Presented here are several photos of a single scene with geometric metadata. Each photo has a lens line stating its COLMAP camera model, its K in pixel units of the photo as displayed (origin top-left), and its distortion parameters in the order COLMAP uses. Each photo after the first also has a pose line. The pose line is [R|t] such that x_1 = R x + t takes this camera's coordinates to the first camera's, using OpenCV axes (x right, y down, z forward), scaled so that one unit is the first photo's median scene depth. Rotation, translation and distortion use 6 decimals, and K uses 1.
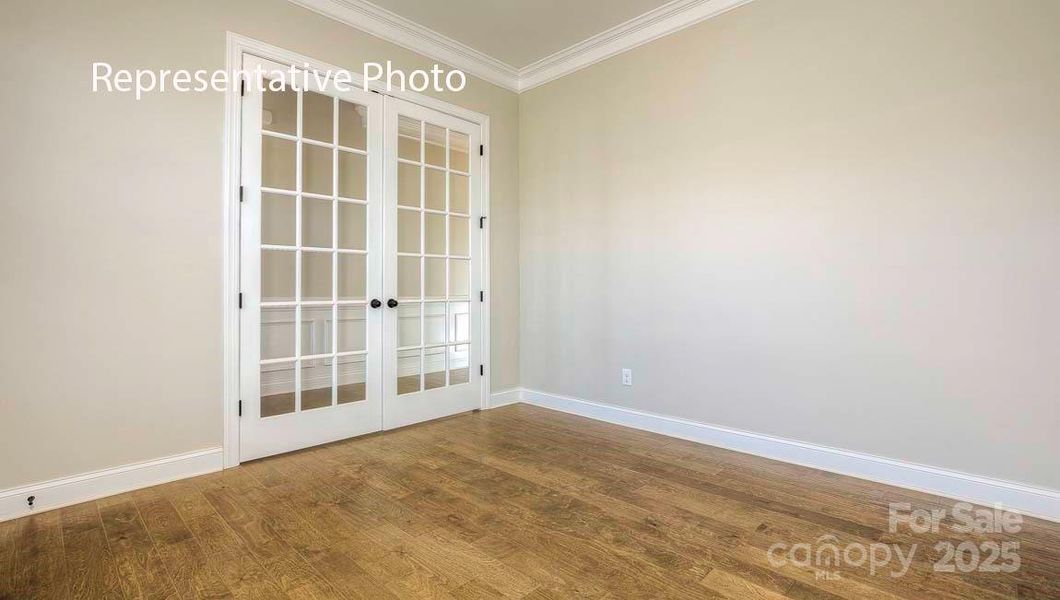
lens RADIAL K [[485.4, 0, 543.3], [0, 485.4, 278.7], [0, 0, 1]] dist [-0.002890, 0.000049]
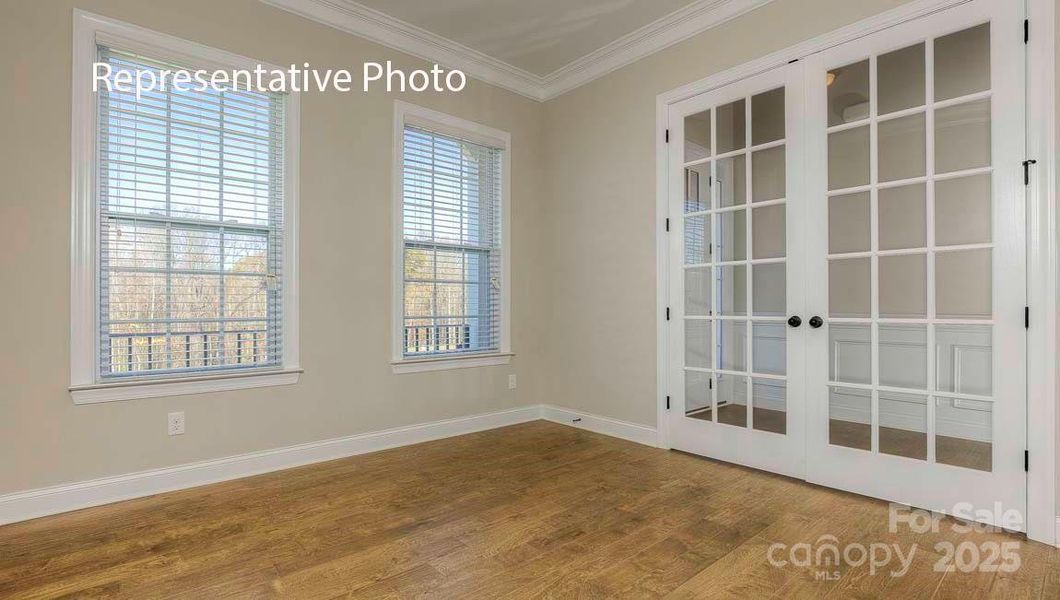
lens RADIAL K [[505.0, 0, 530.0], [0, 505.0, 300.0], [0, 0, 1]] dist [-0.002078, -0.000245]
pose [[-0.079305, -0.005722, -0.996834, 0.601781], [0.022791, 0.999712, -0.007552, 0.012554], [0.996590, -0.023318, -0.079151, 0.697282]]
